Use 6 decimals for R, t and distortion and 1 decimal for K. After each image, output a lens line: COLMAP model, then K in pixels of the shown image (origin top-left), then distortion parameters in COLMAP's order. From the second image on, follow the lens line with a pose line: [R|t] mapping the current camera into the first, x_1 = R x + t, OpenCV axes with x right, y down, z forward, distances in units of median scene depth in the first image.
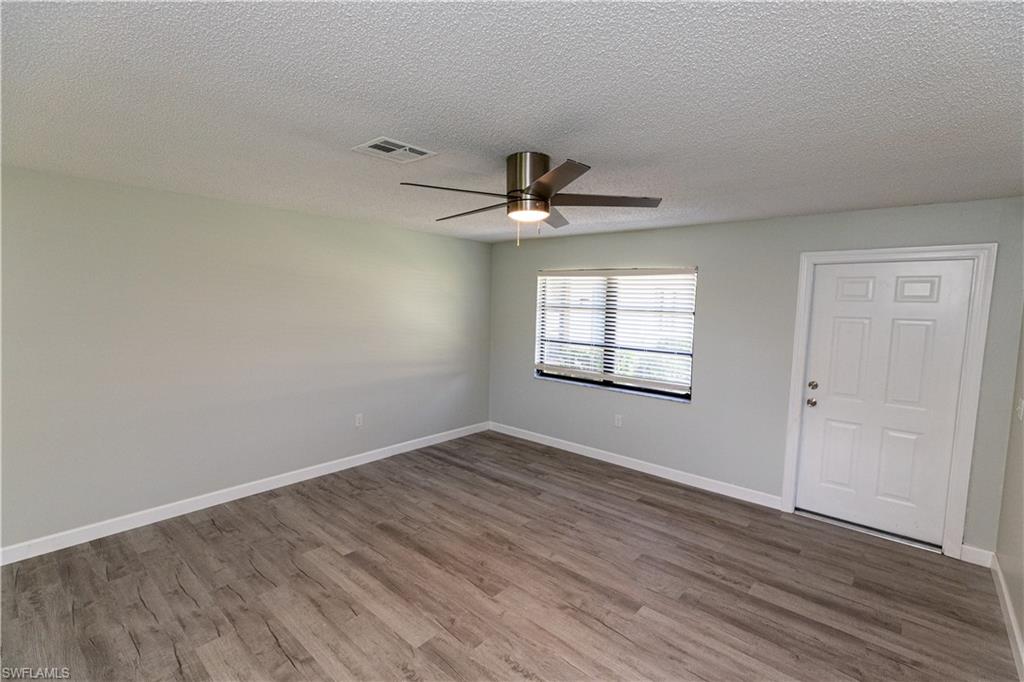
lens RADIAL K [[463.2, 0, 517.2], [0, 463.2, 339.0], [0, 0, 1]] dist [0.001035, 0.001084]
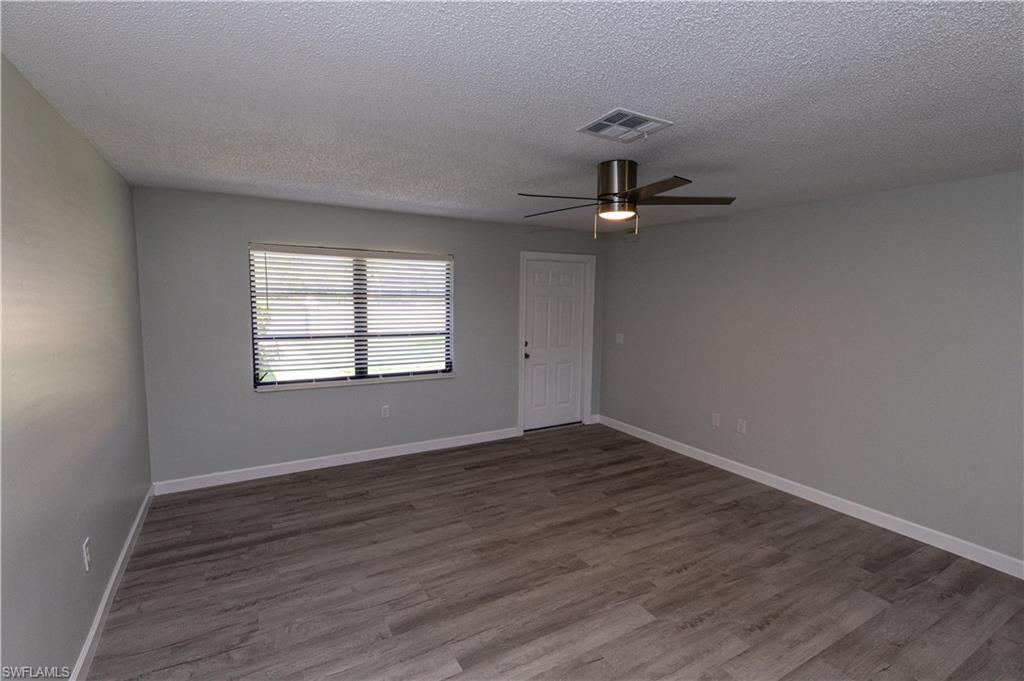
lens RADIAL K [[463.2, 0, 517.6], [0, 463.2, 347.7], [0, 0, 1]] dist [0.001035, 0.001084]
pose [[0.332053, -0.131576, 0.934039, -0.696793], [0.073340, 0.990827, 0.113503, -0.052757], [-0.940405, 0.030813, 0.338657, 0.518557]]
